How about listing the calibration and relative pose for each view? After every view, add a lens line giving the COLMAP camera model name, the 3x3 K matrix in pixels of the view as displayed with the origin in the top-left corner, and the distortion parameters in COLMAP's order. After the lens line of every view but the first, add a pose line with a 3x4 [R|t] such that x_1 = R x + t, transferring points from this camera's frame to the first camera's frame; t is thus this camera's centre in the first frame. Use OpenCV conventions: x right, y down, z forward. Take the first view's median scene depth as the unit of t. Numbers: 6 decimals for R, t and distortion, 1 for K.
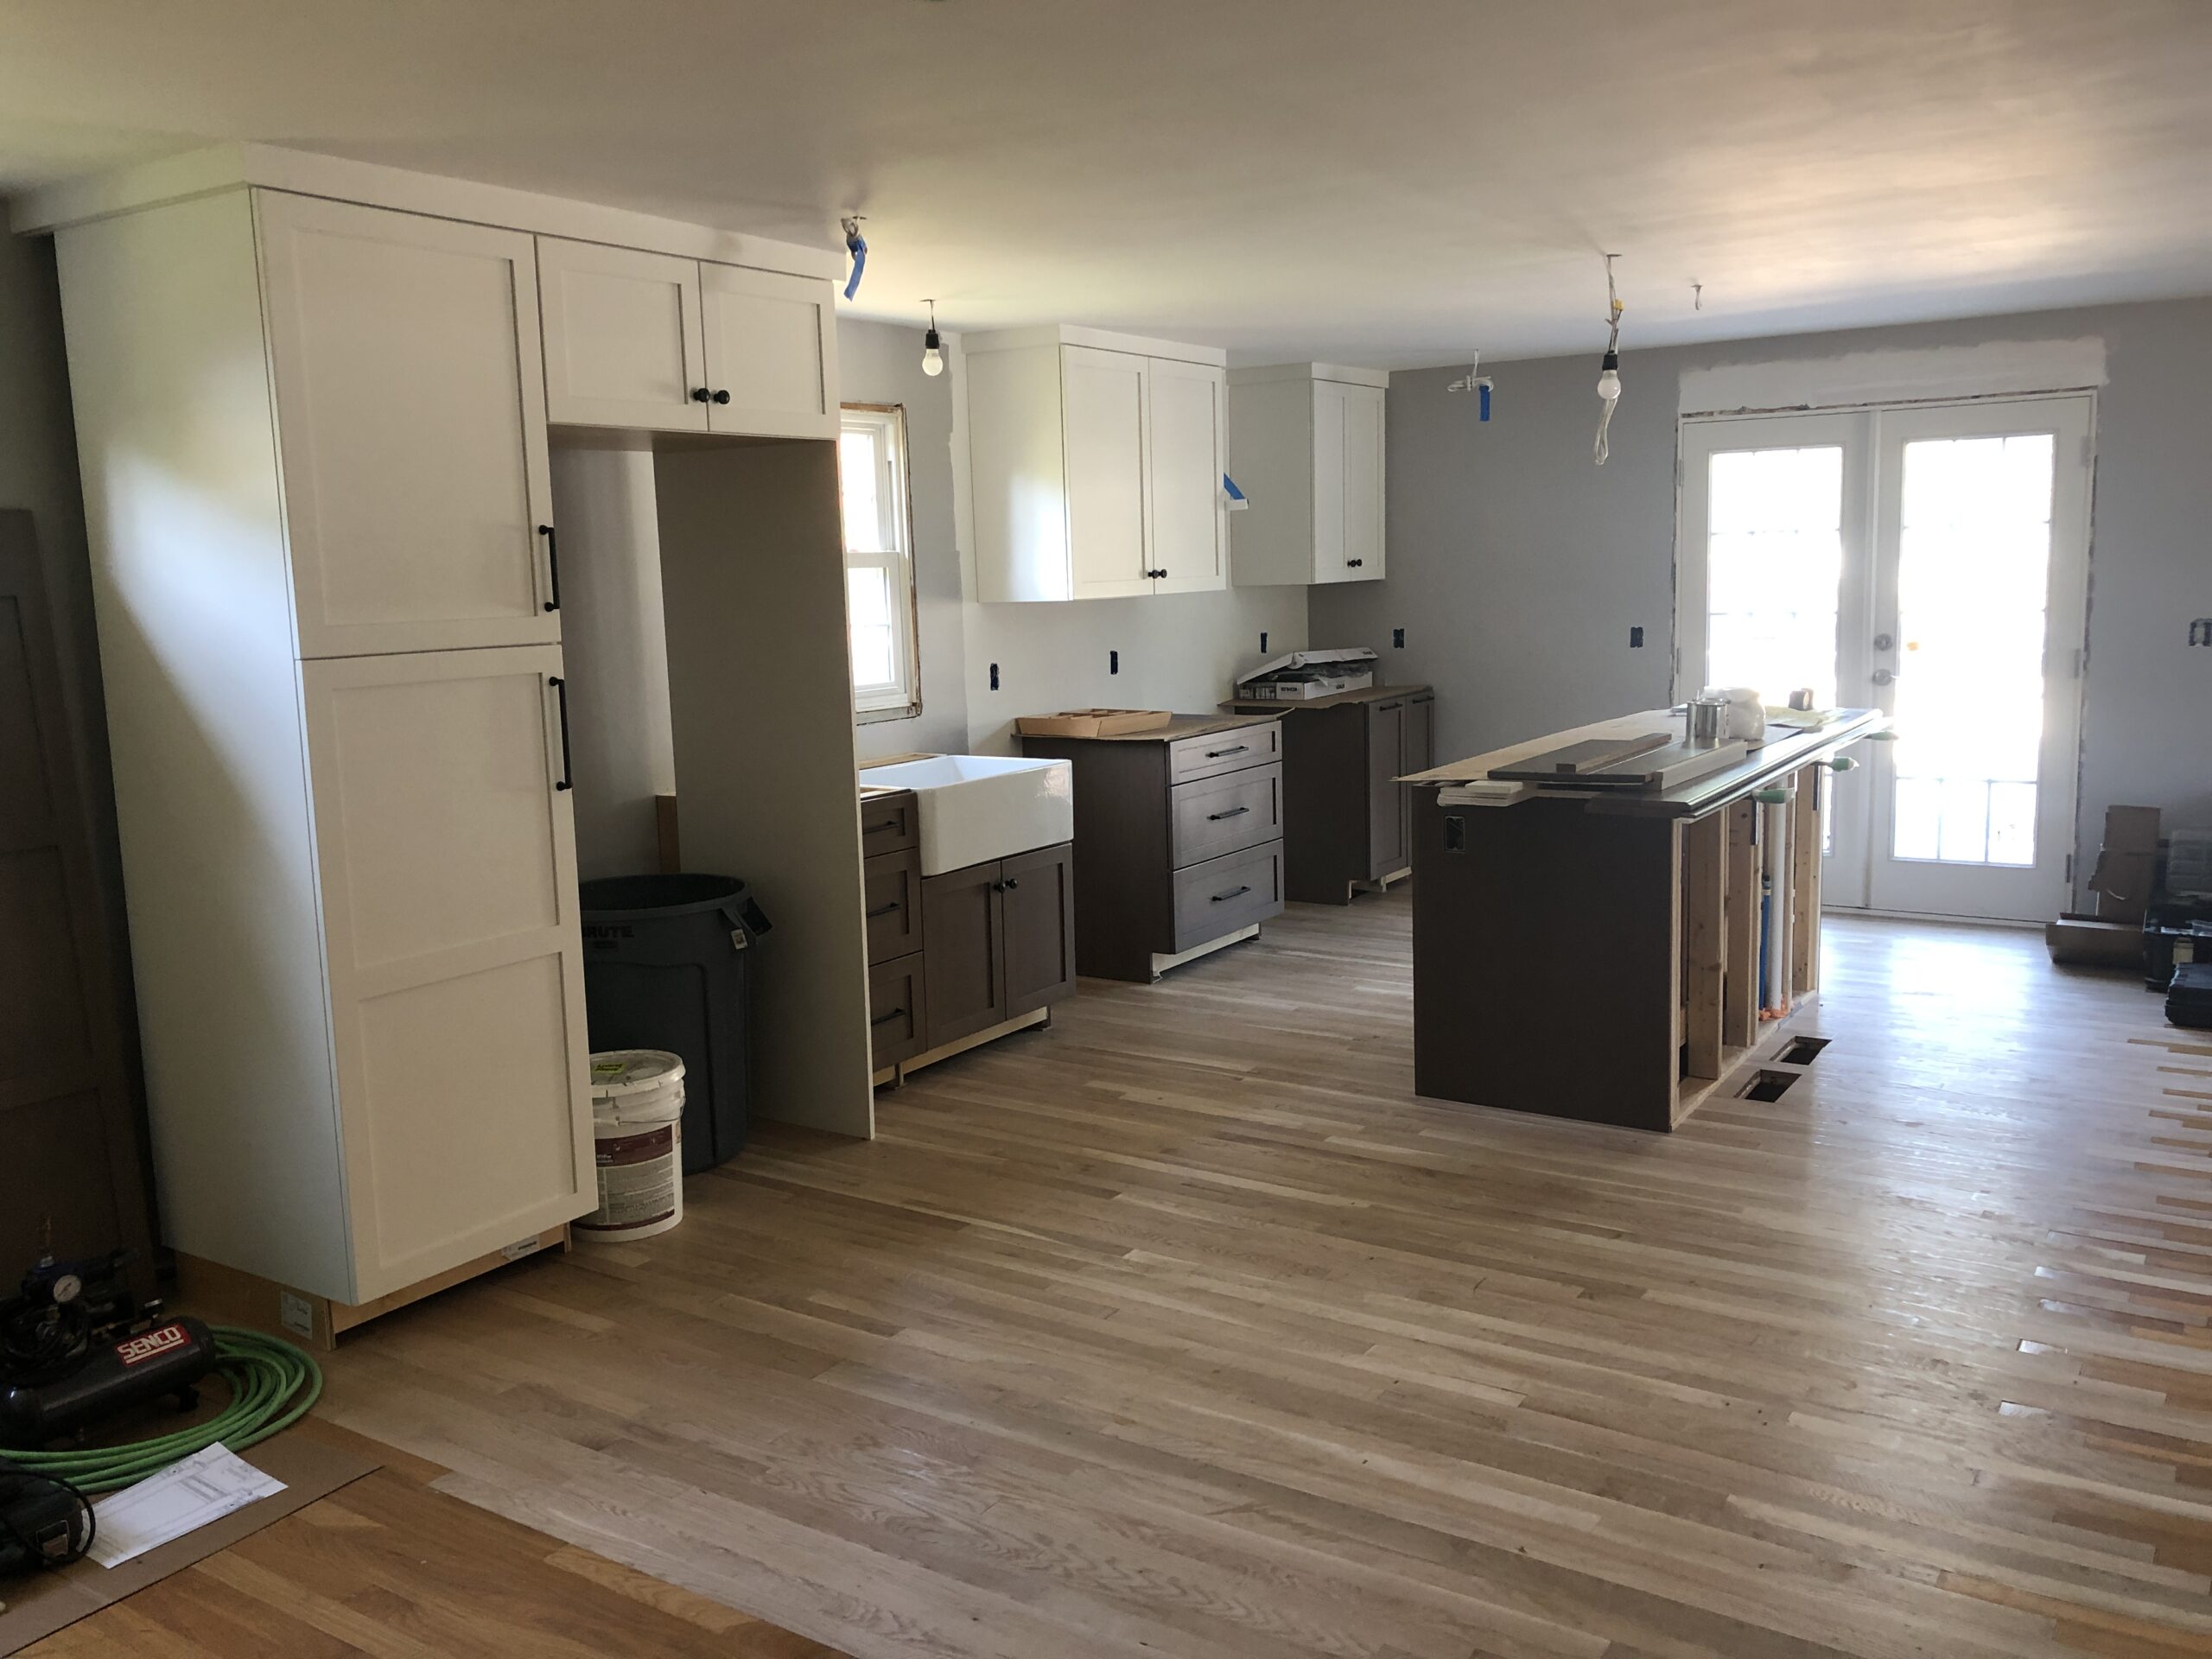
lens RADIAL K [[1832.7, 0, 1106.0], [0, 1832.7, 829.5], [0, 0, 1]] dist [0.032404, -0.001182]
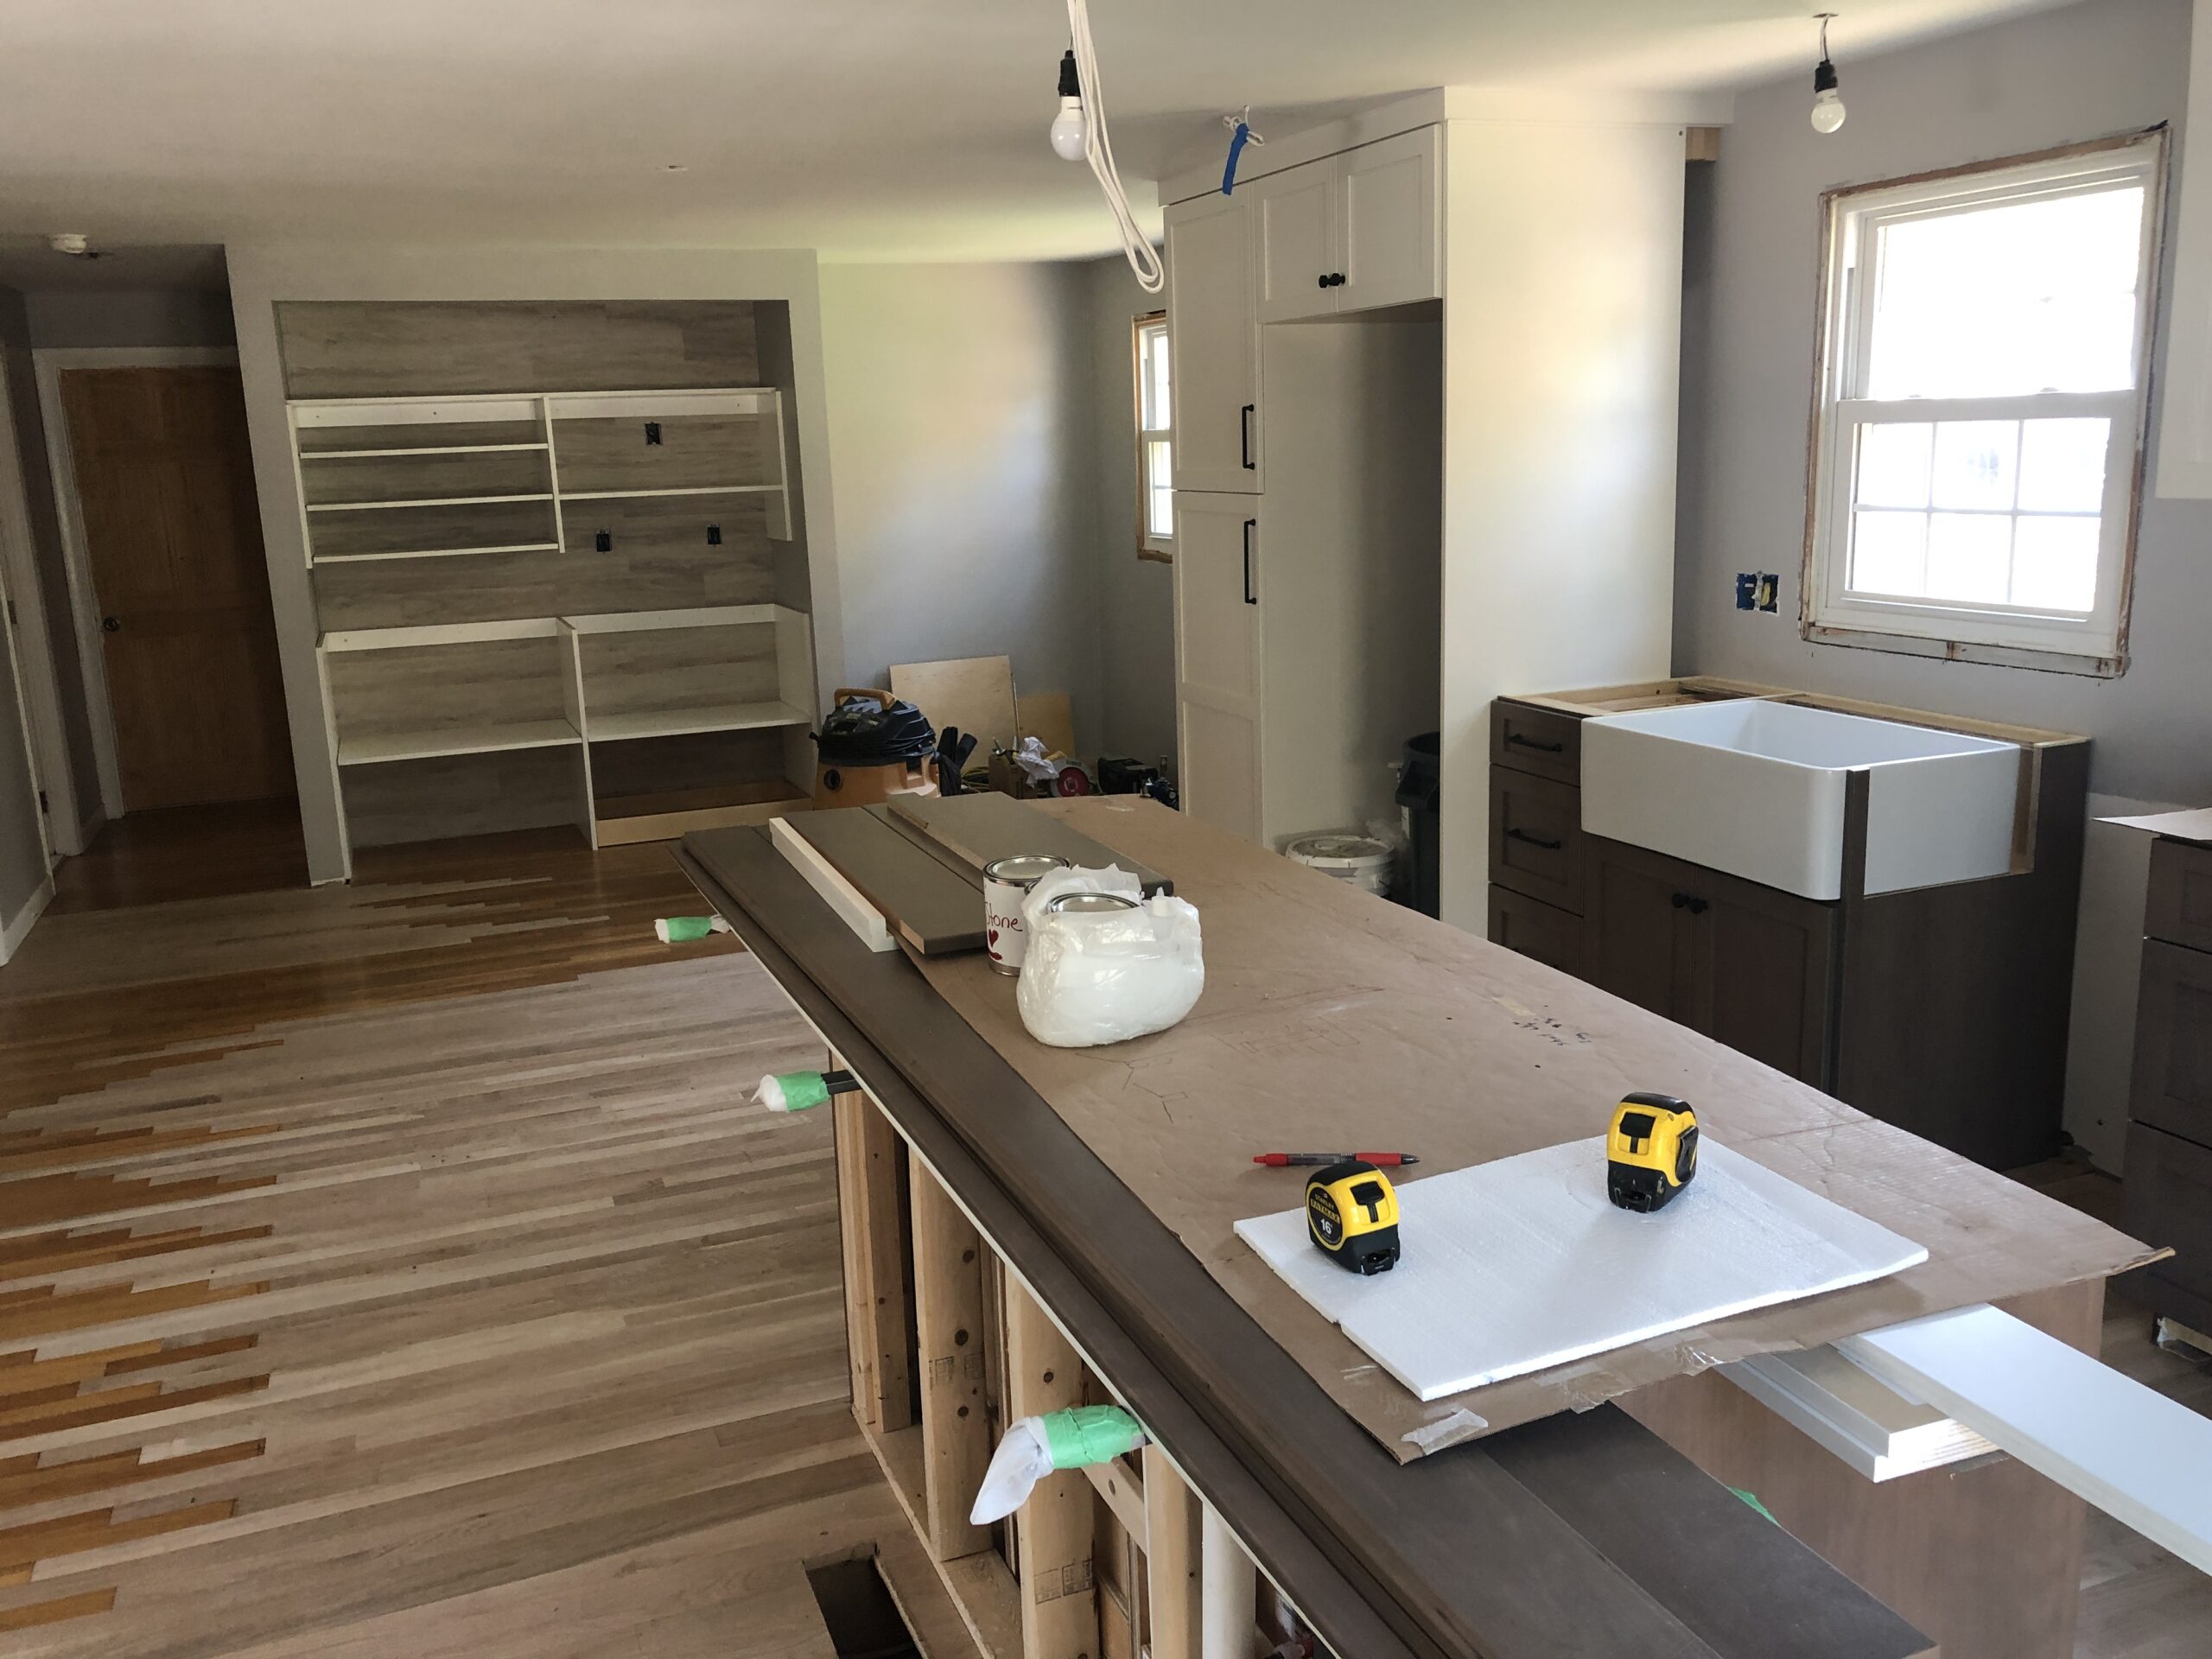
lens RADIAL K [[1832.7, 0, 1106.0], [0, 1832.7, 829.5], [0, 0, 1]] dist [0.032404, -0.001182]
pose [[-0.573678, 0.229076, -0.786395, 0.888035], [-0.064076, 0.944601, 0.321905, -0.296722], [0.816571, 0.235059, -0.527219, 1.695650]]
